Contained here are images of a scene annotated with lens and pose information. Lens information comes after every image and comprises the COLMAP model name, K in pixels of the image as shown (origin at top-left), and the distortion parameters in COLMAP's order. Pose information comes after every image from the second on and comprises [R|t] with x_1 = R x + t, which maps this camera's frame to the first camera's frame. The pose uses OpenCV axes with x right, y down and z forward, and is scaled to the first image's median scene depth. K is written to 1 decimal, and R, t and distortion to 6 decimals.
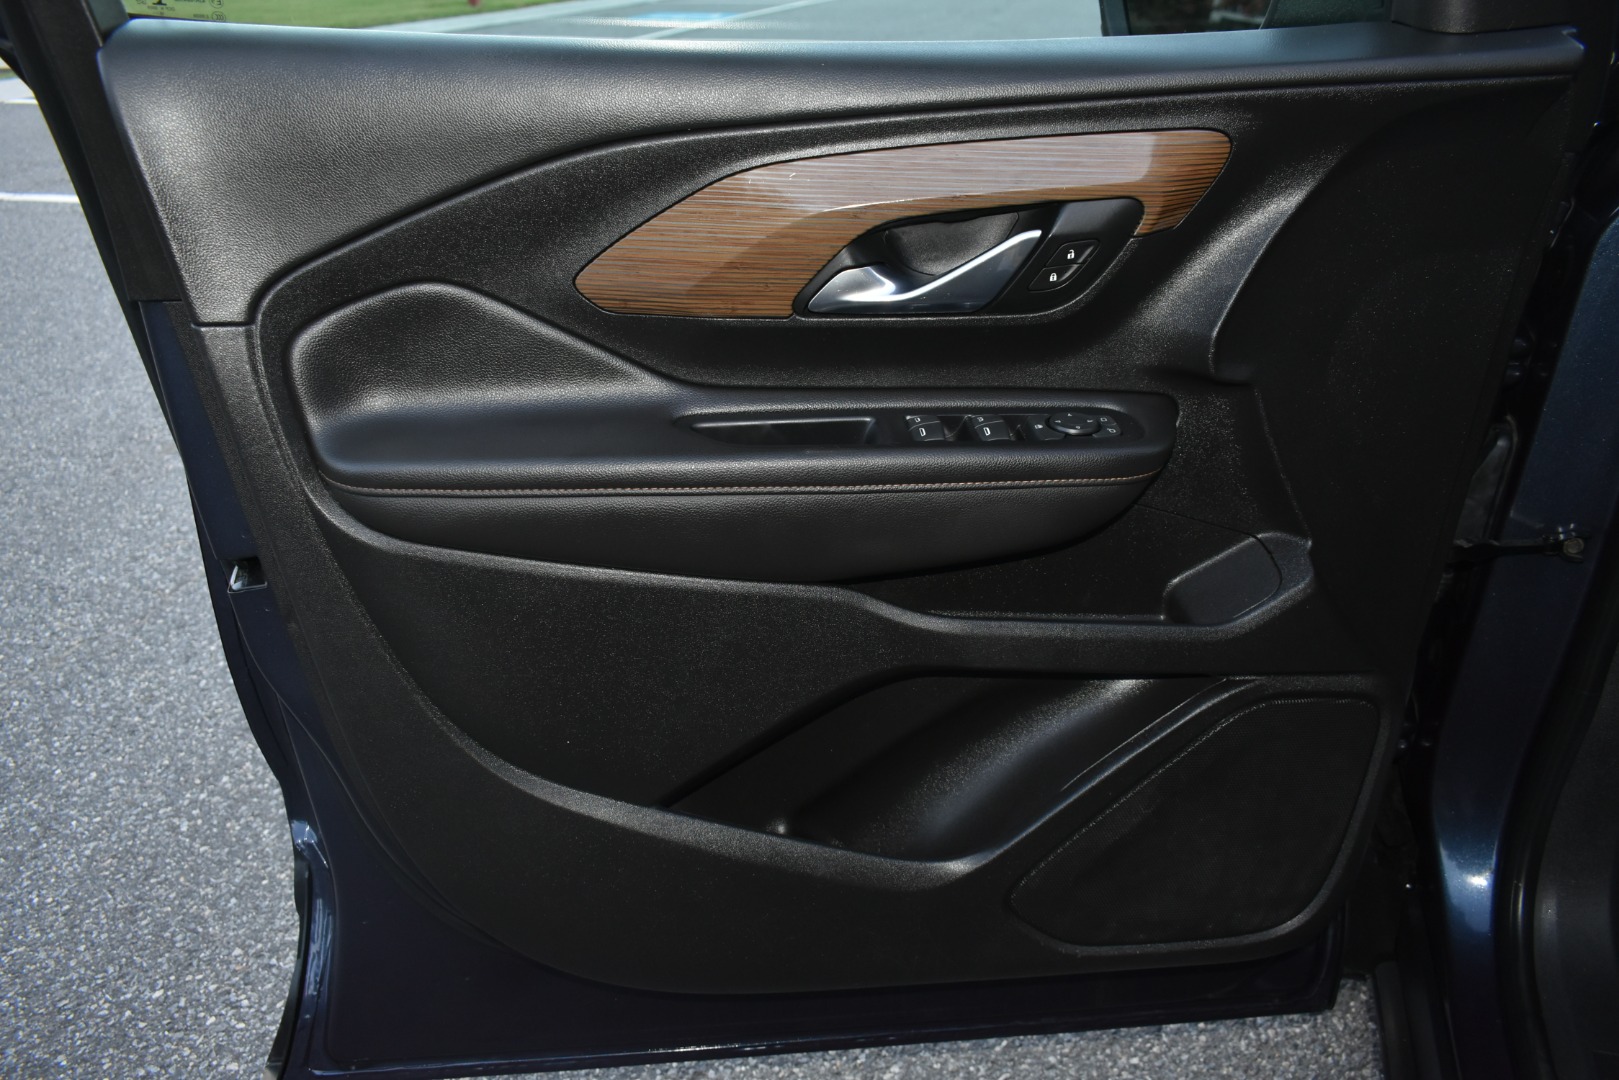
lens RADIAL K [[1273.0, 0, 816.9], [0, 1273.0, 555.2], [0, 0, 1]] dist [-0.004357, -0.013356]
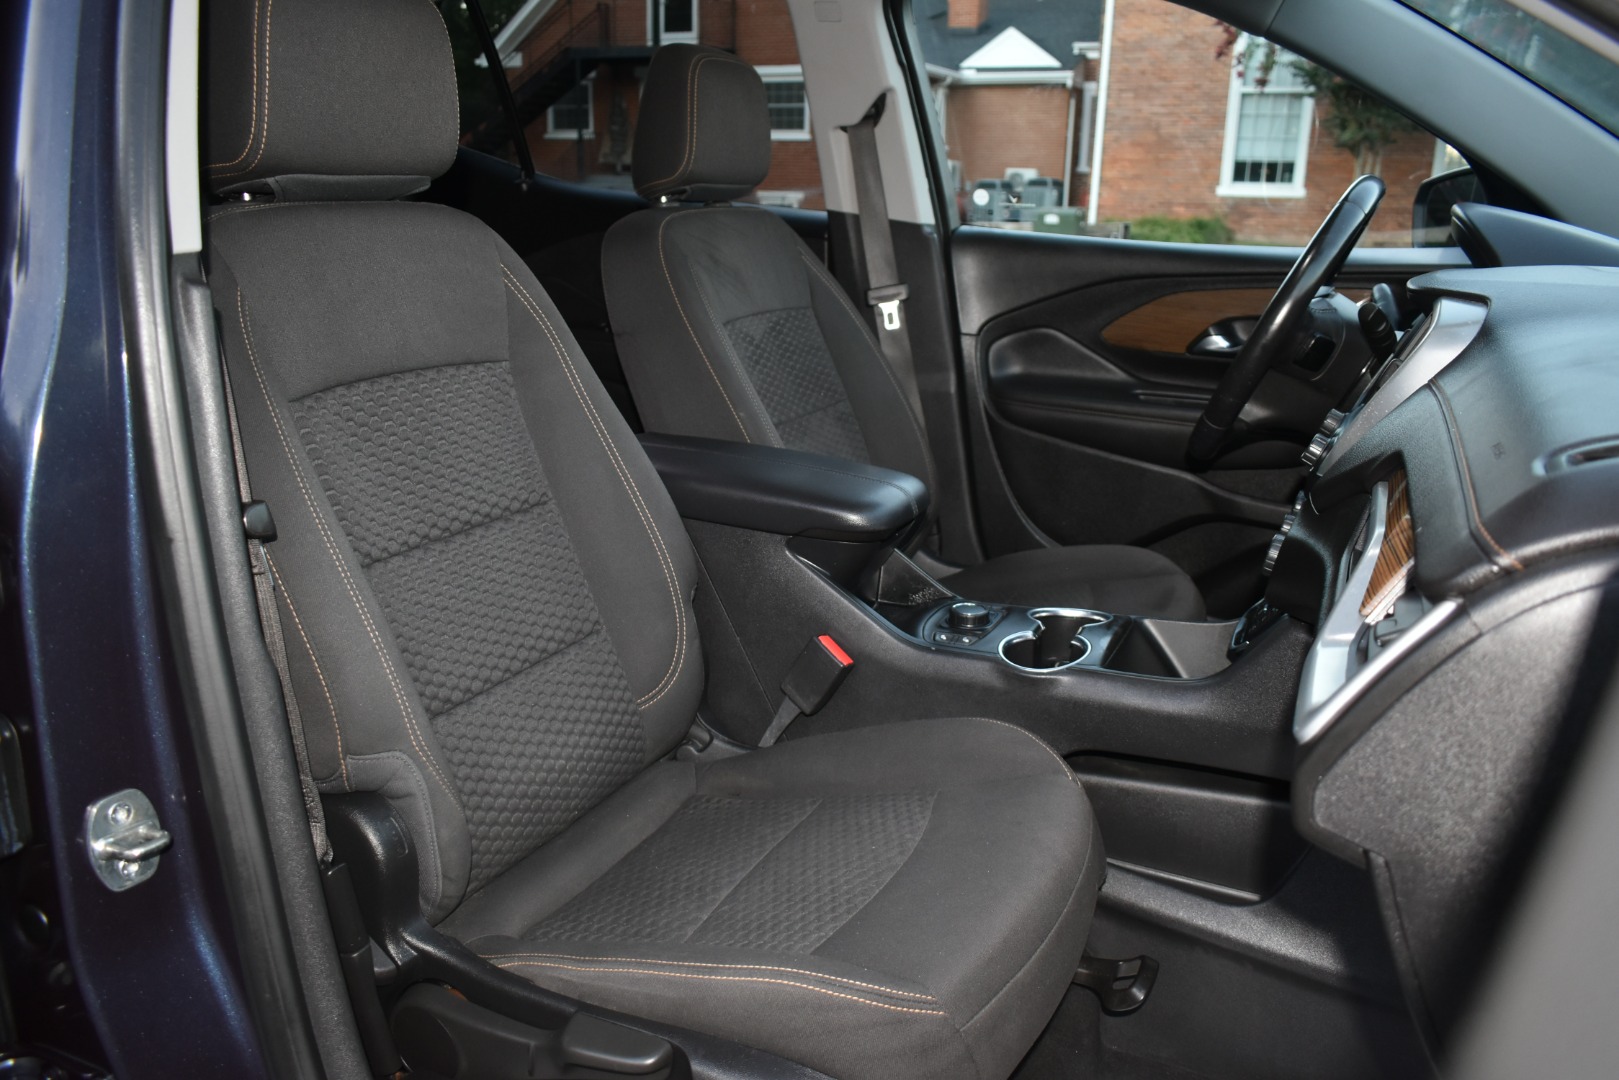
lens RADIAL K [[1273.0, 0, 801.0], [0, 1273.0, 538.3], [0, 0, 1]] dist [-0.004357, -0.013356]
pose [[0.841781, 0.158771, -0.515942, 0.613061], [-0.184892, 0.982758, 0.000765, 0.263813], [0.507168, 0.094750, 0.856623, -1.273478]]
